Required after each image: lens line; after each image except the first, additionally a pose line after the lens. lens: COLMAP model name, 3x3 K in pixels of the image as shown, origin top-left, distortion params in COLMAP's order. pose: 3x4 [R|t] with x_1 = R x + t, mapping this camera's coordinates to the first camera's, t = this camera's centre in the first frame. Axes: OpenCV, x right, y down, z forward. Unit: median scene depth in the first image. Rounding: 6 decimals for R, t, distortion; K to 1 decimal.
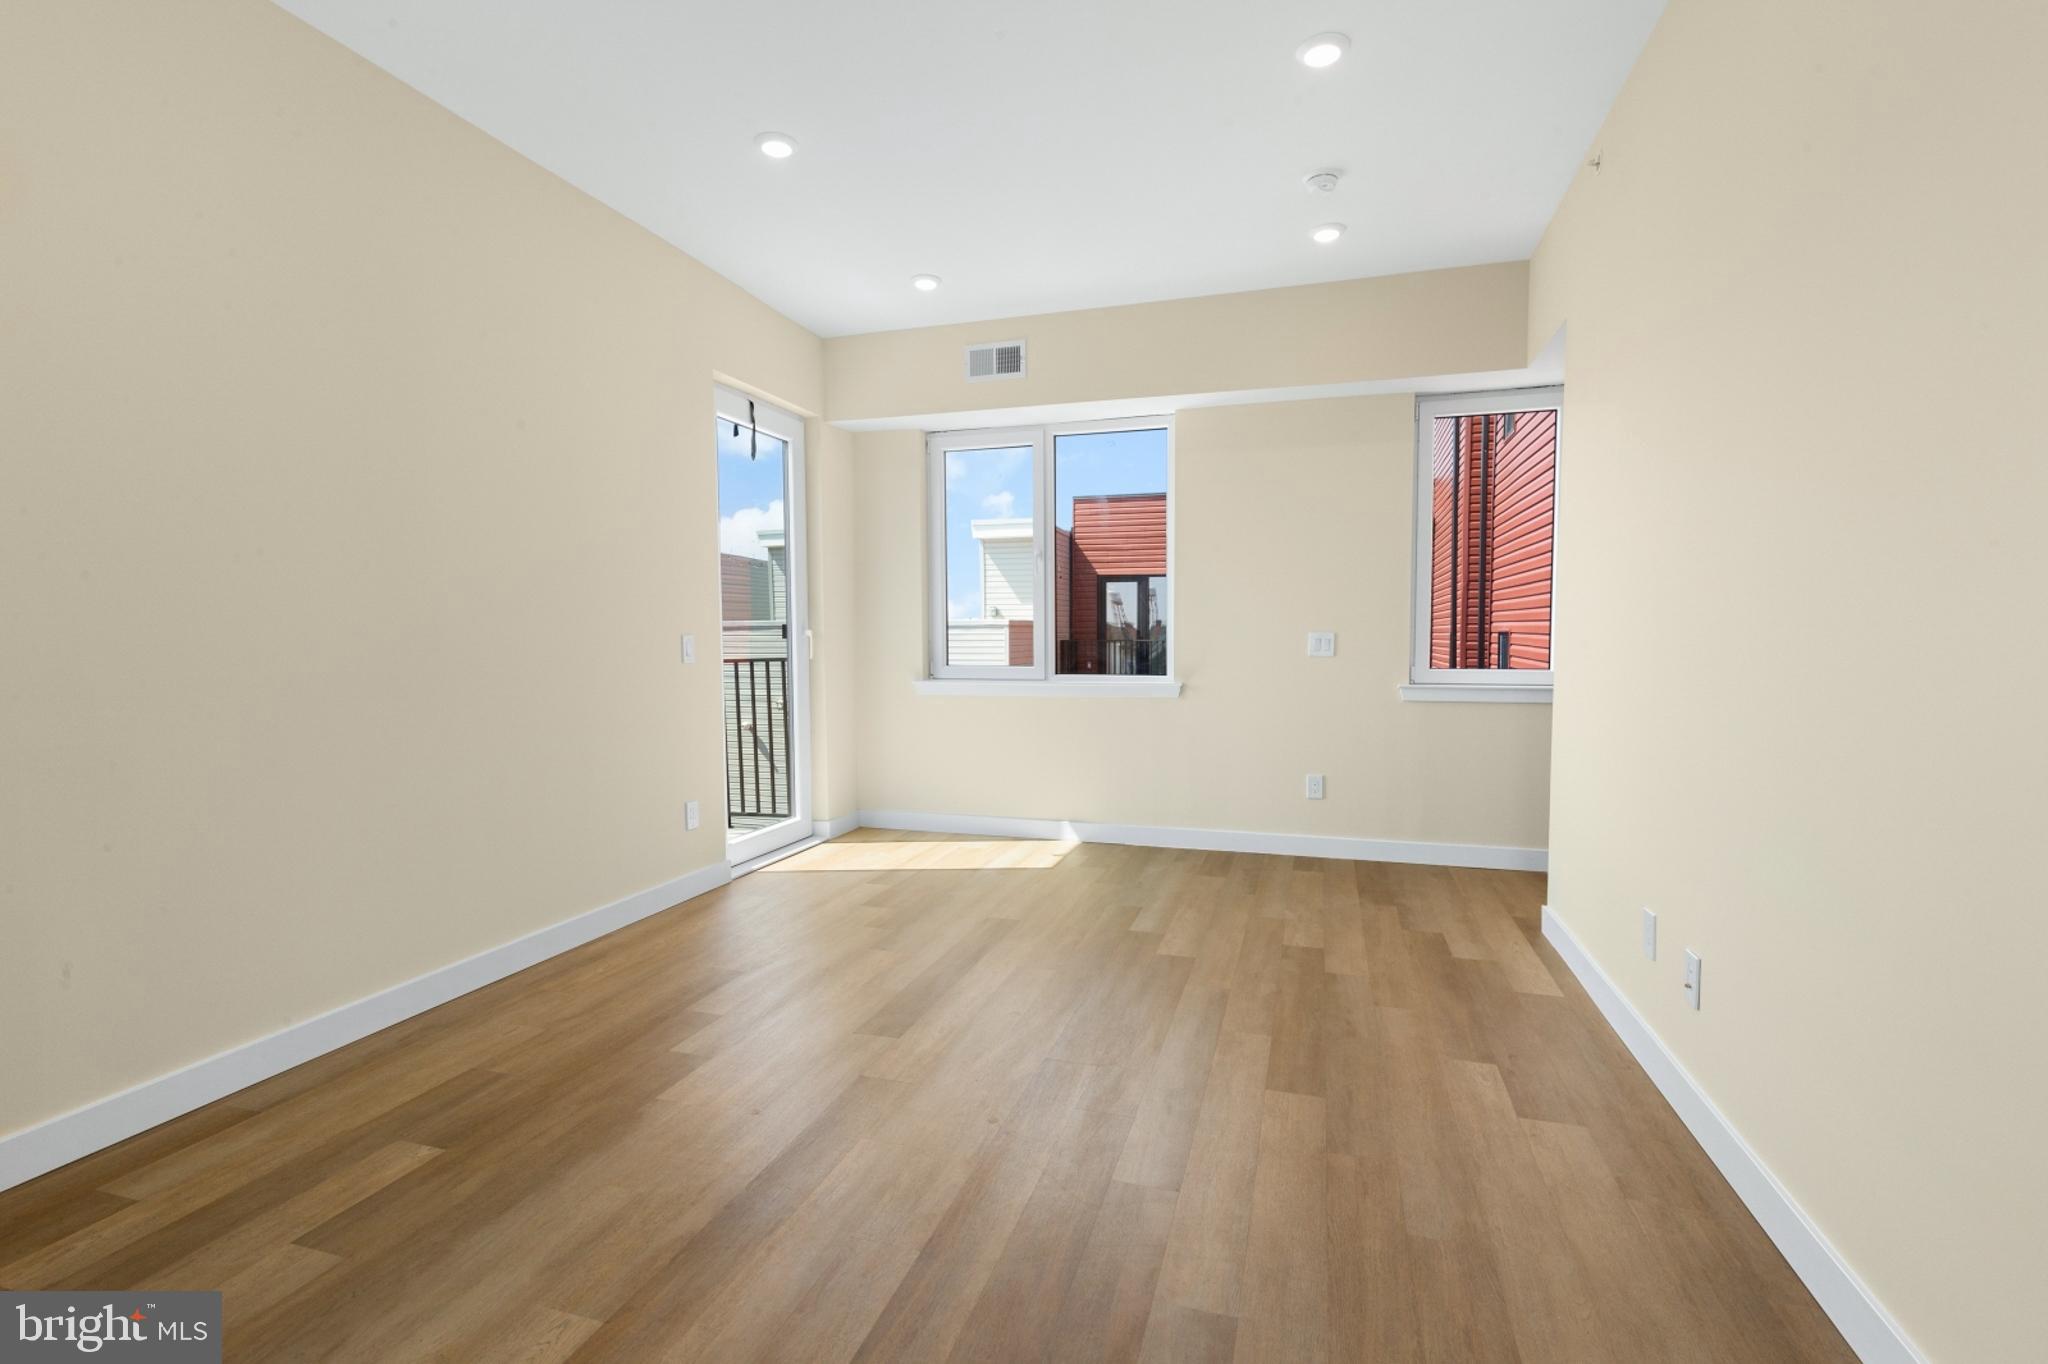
lens RADIAL K [[940.1, 0, 983.9], [0, 940.1, 686.5], [0, 0, 1]] dist [0.000622, 0.000095]
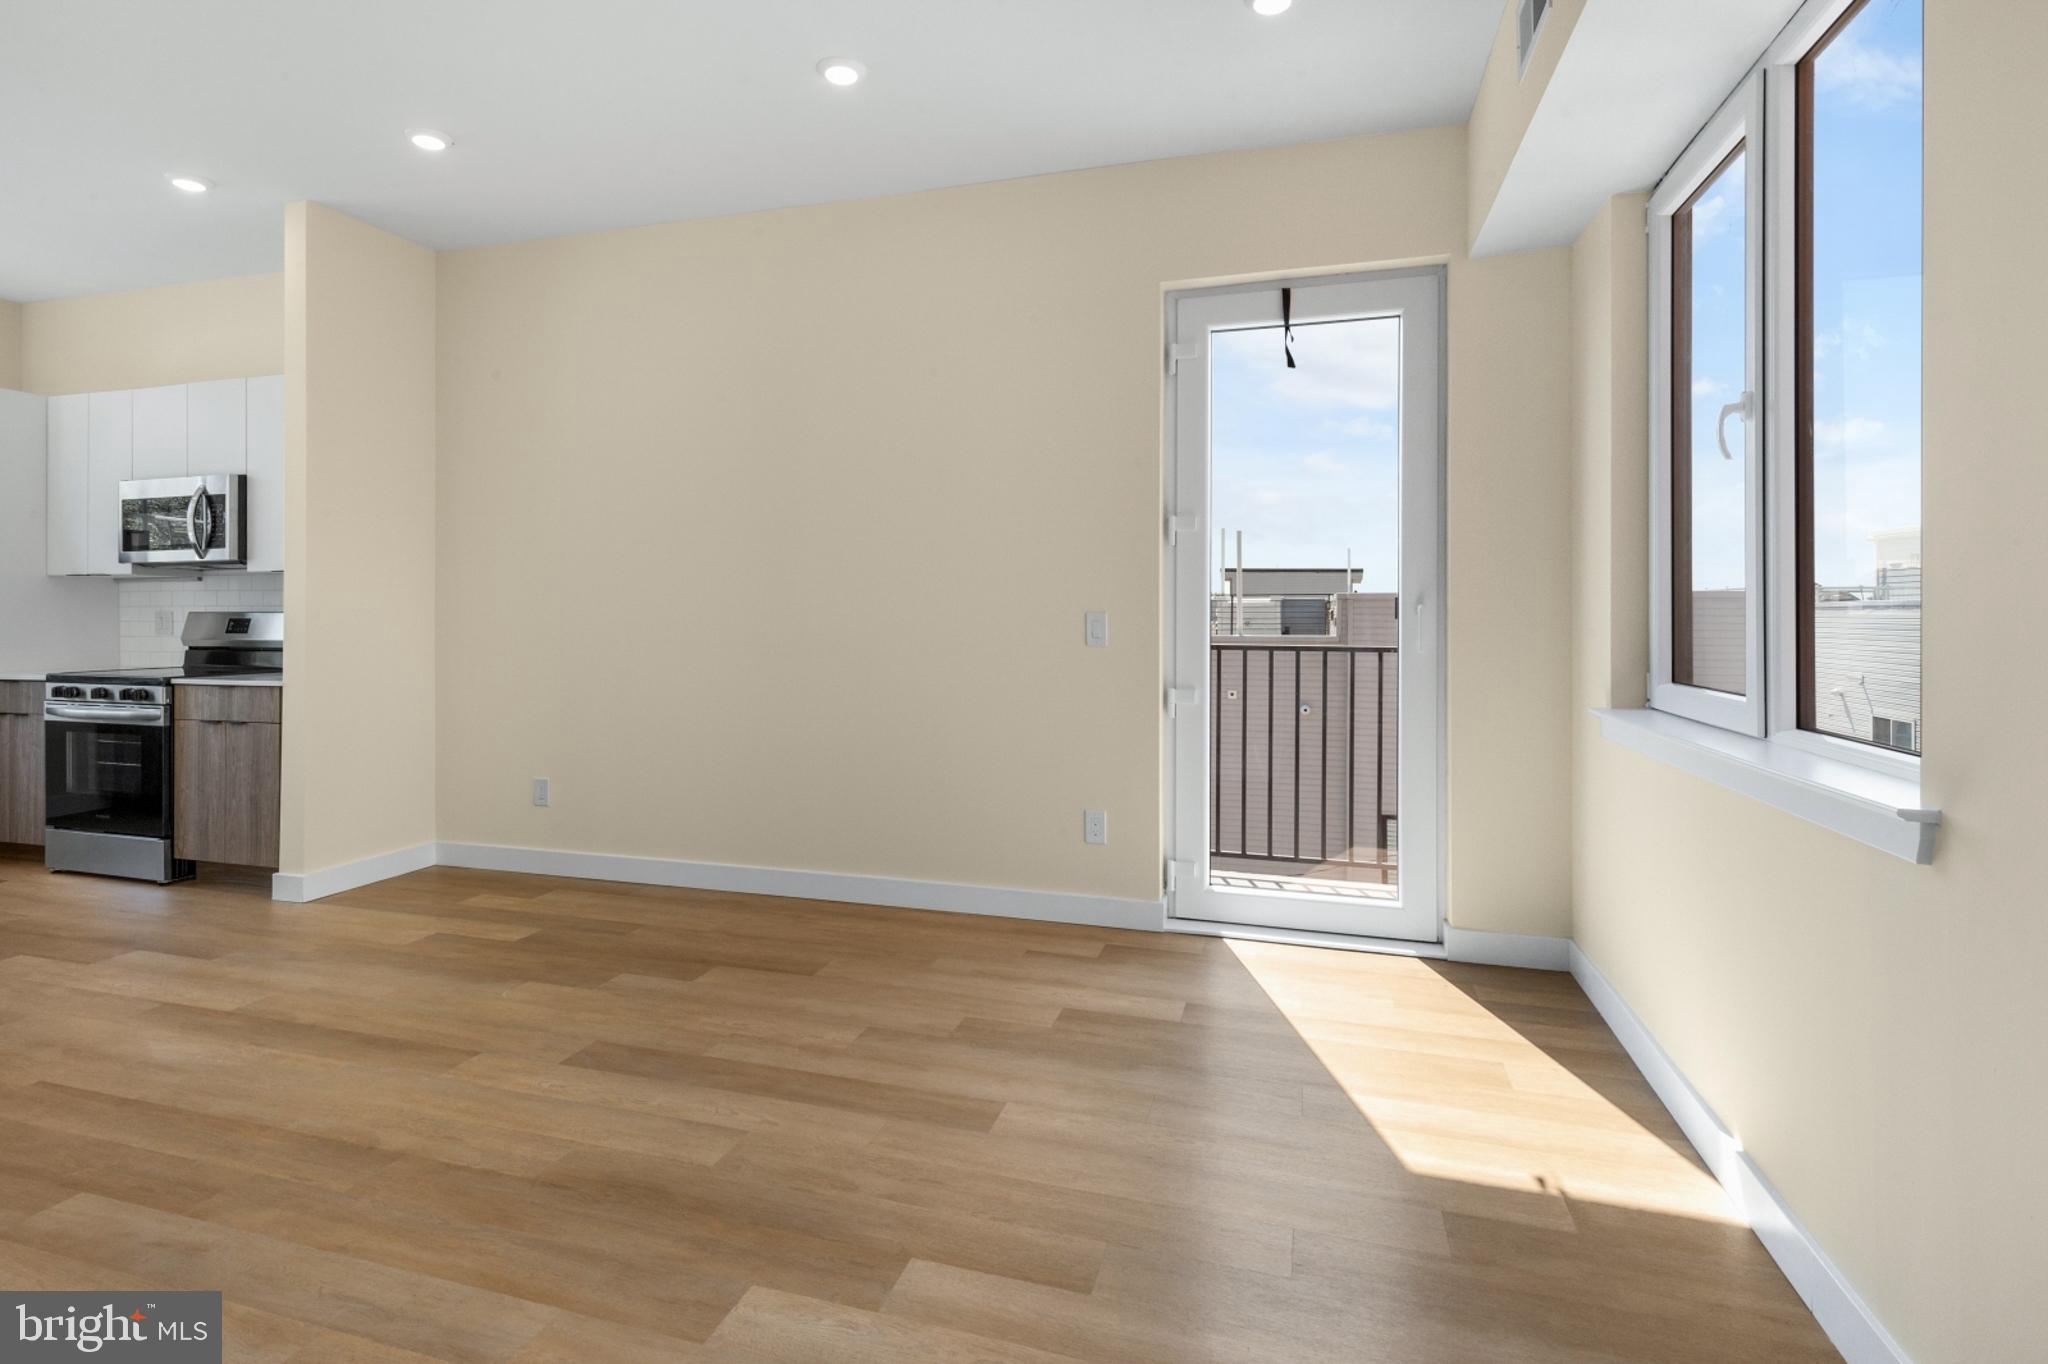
lens RADIAL K [[968.9, 0, 1024.9], [0, 968.9, 606.2], [0, 0, 1]] dist [0.001362, 0.000157]
pose [[0.053127, -0.000743, -0.998587, 0.752979], [-0.058353, 0.998289, -0.003847, -0.071616], [0.996881, 0.058475, 0.052993, 1.208293]]
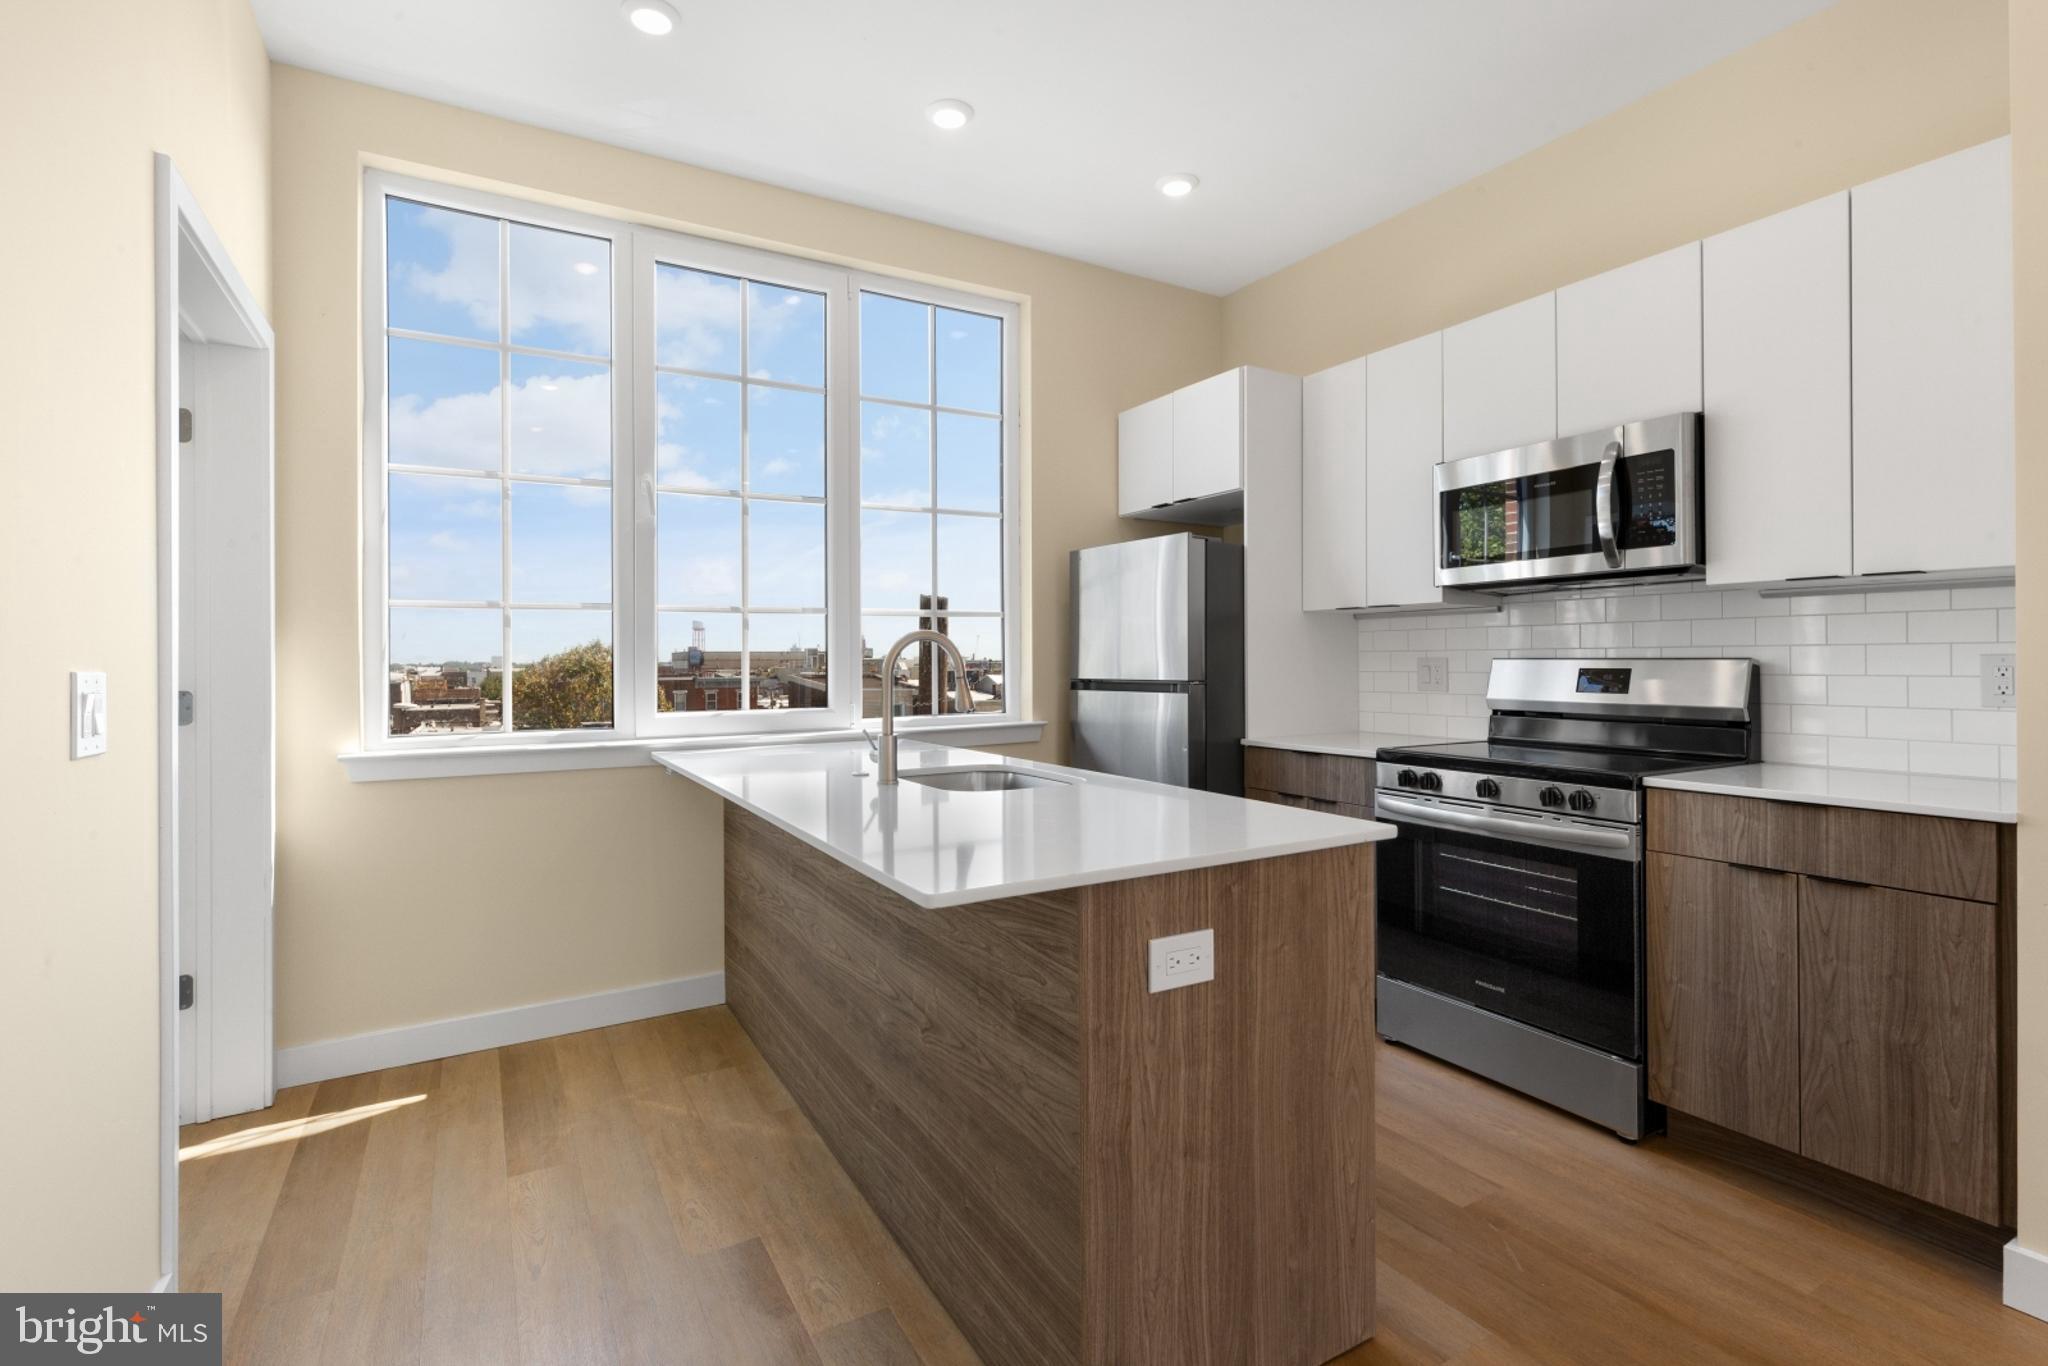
lens RADIAL K [[958.0, 0, 1020.7], [0, 958.0, 659.6], [0, 0, 1]] dist [0.002491, -0.000167]
pose [[-0.651827, 0.007121, -0.758334, 0.217594], [-0.034738, 0.998626, 0.039237, -0.010015], [0.757572, 0.051919, -0.650684, 0.208328]]
